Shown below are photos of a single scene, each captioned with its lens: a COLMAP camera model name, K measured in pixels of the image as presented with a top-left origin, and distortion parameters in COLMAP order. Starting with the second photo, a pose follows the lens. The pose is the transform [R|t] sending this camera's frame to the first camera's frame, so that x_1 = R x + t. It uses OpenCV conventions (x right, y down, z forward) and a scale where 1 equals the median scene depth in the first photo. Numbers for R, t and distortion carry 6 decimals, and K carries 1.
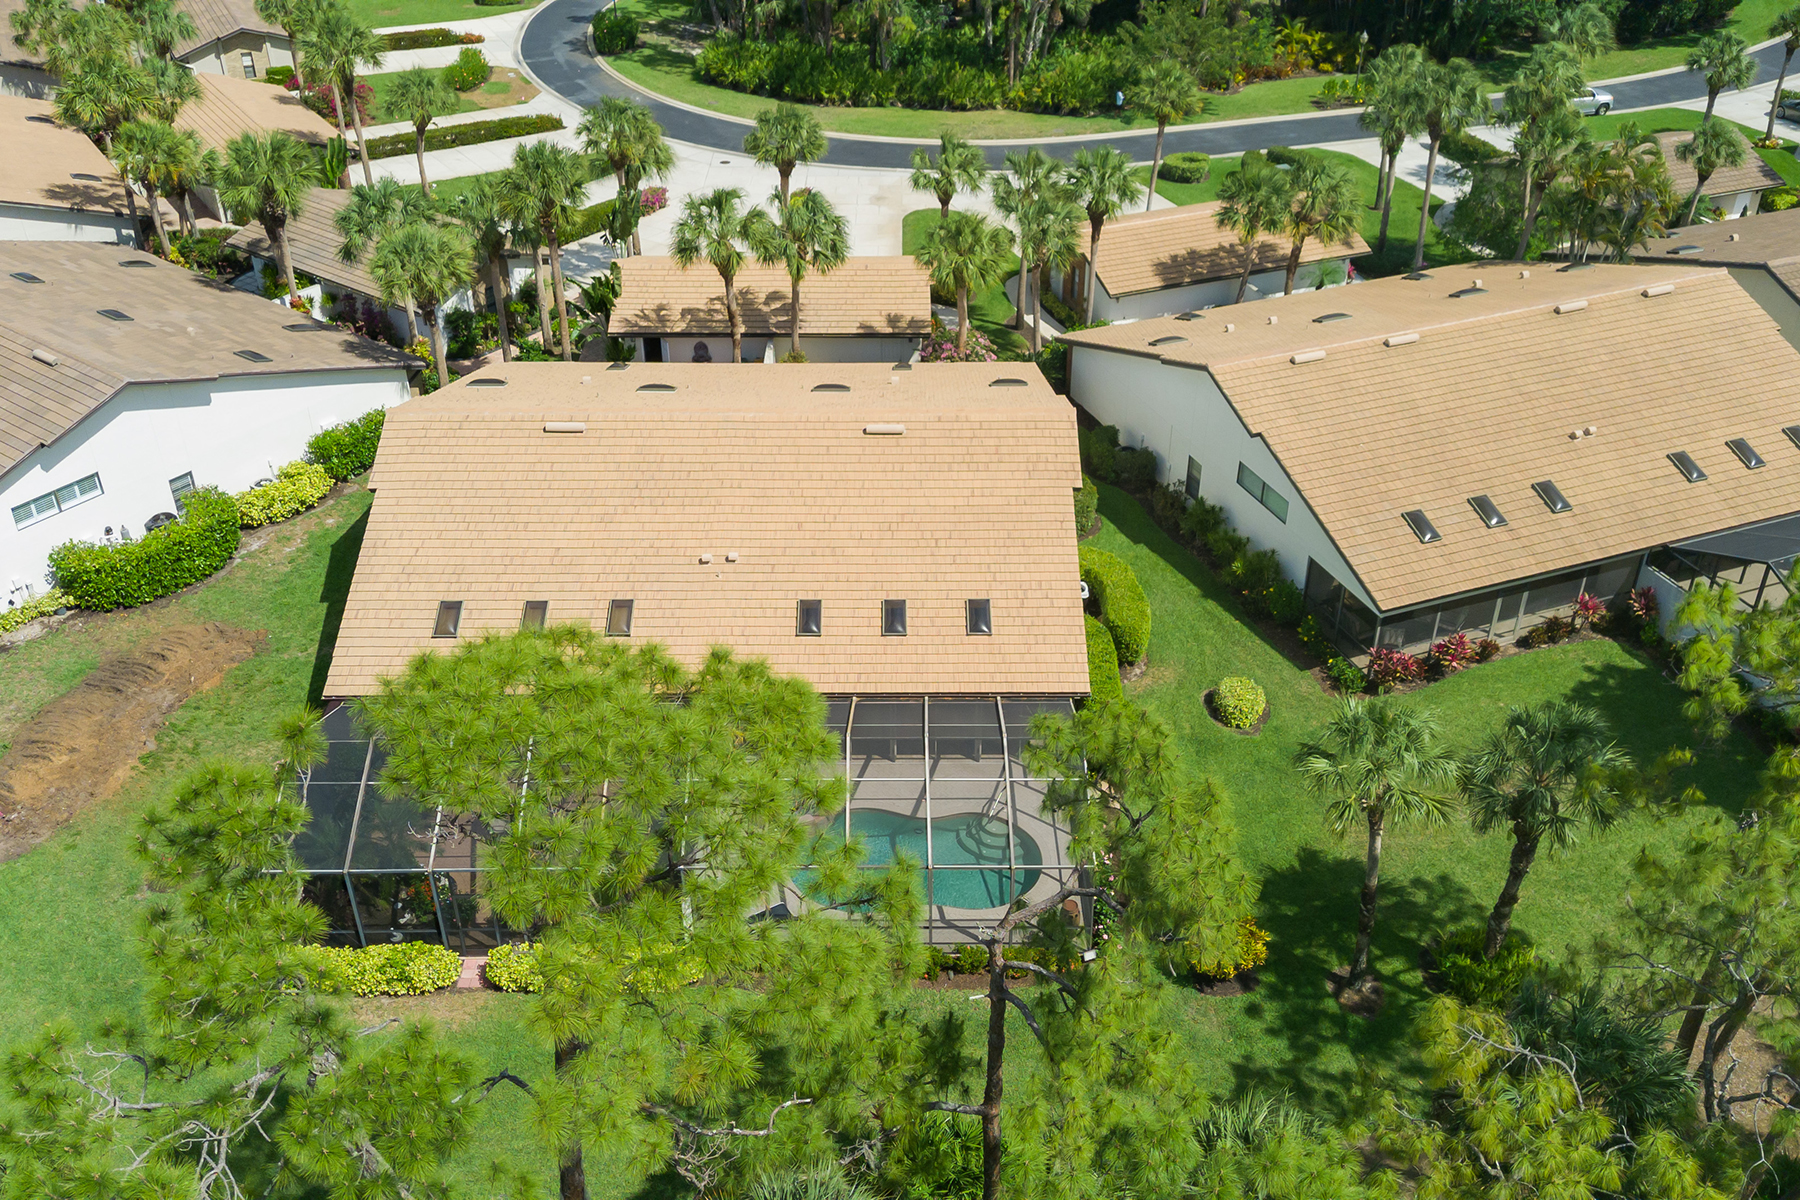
lens RADIAL K [[1648.7, 0, 909.9], [0, 1648.7, 595.1], [0, 0, 1]] dist [0.119633, -0.199163]
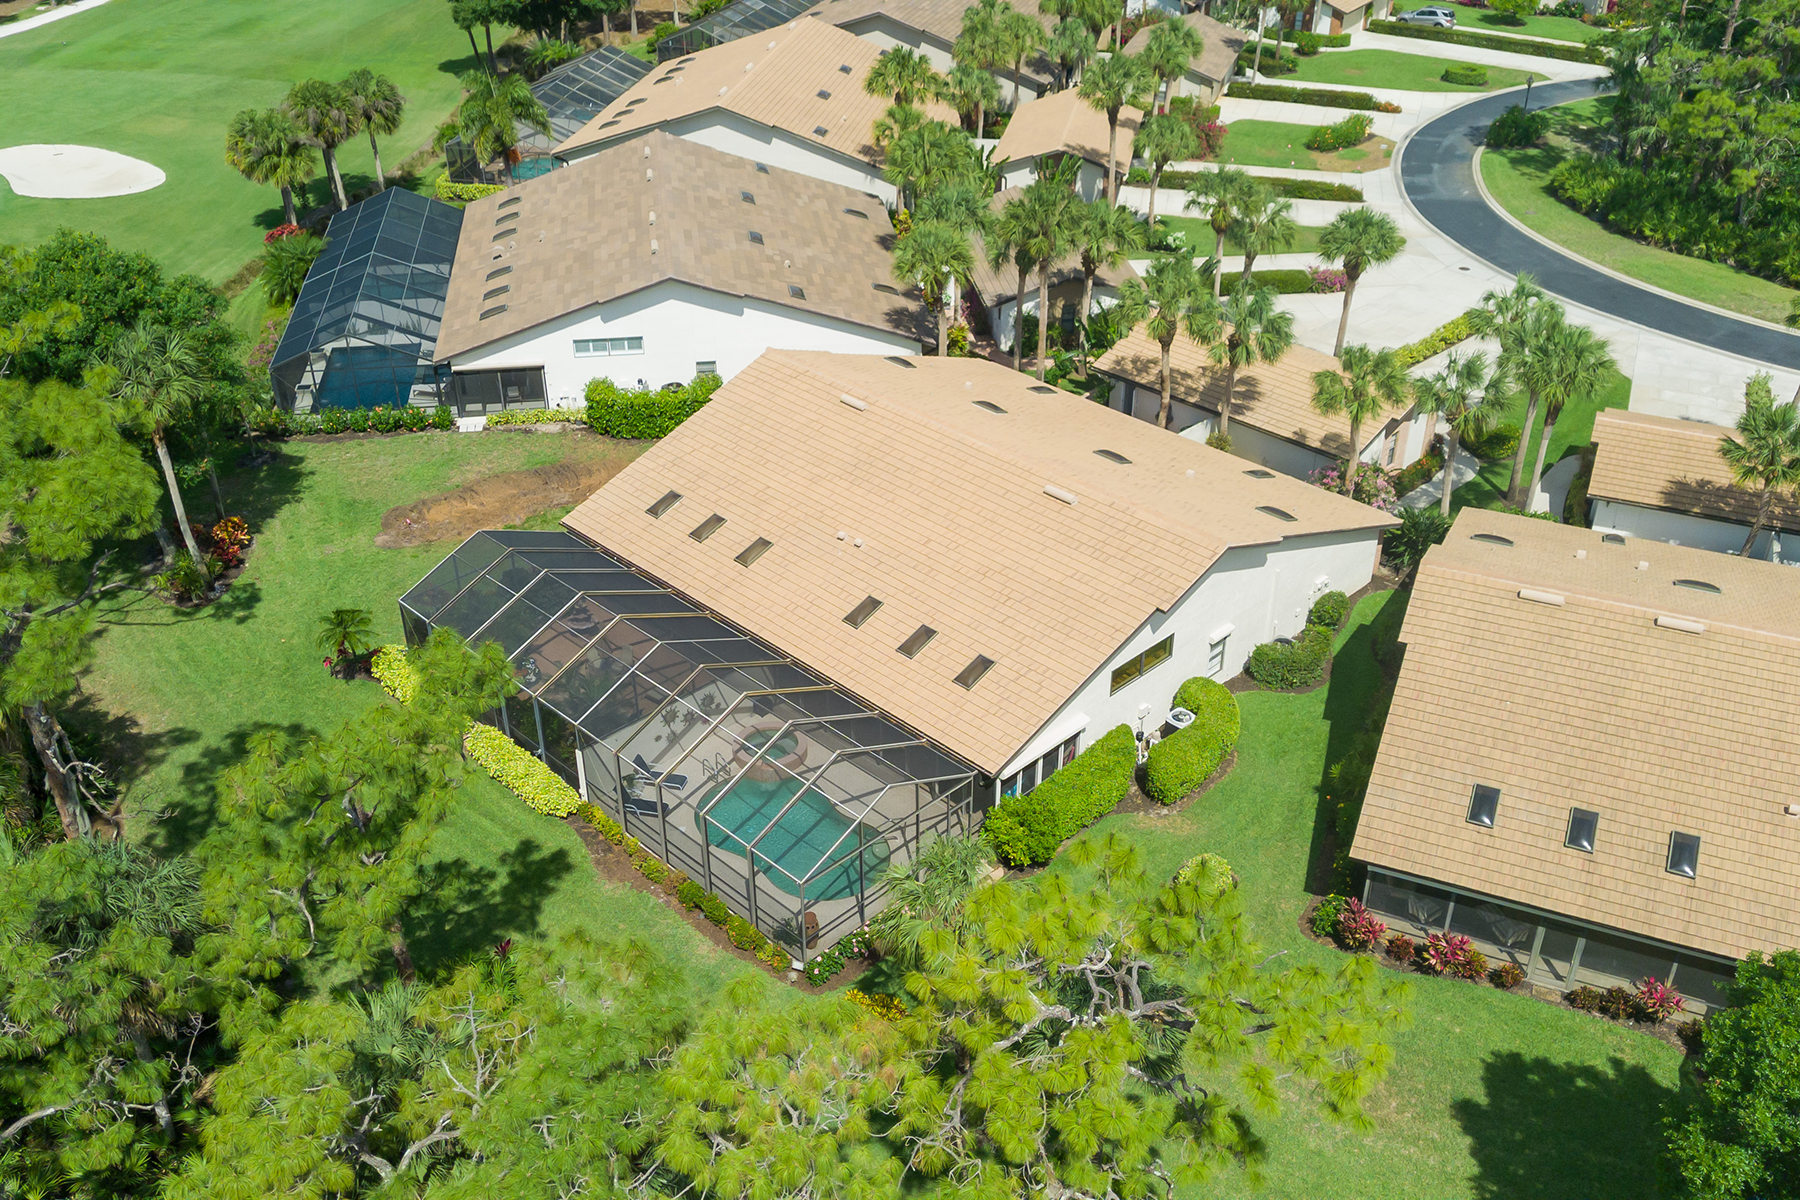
lens RADIAL K [[1648.7, 0, 909.9], [0, 1648.7, 595.1], [0, 0, 1]] dist [0.119633, -0.199163]
pose [[0.707800, 0.372632, -0.600137, 0.534709], [-0.389672, 0.914565, 0.108286, -0.110891], [0.589215, 0.157211, 0.792534, 0.112598]]
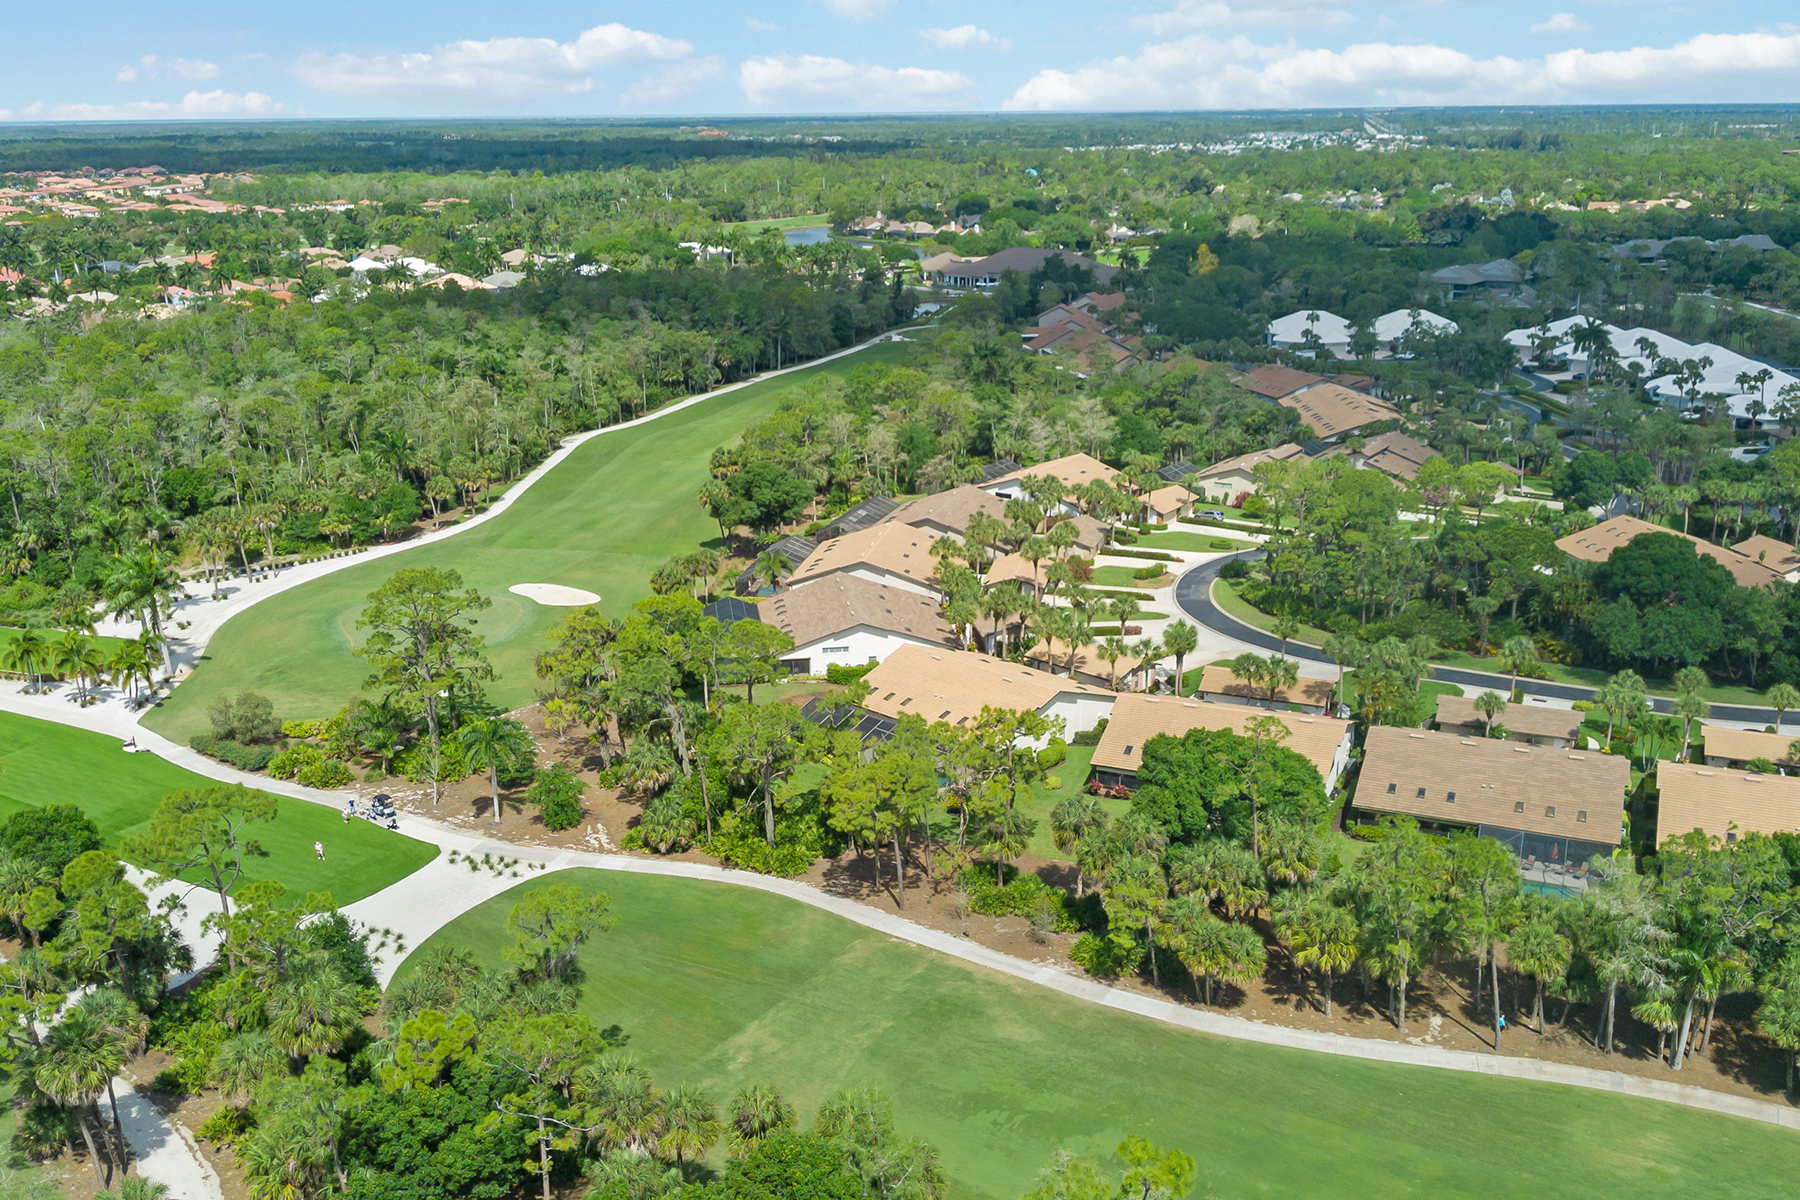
lens RADIAL K [[1648.7, 0, 909.9], [0, 1648.7, 595.1], [0, 0, 1]] dist [0.119633, -0.199163]
pose [[0.710759, 0.193774, -0.676219, 1.865142], [-0.379509, 0.915035, -0.136686, 0.243974], [0.592278, 0.353782, 0.723909, -1.404255]]
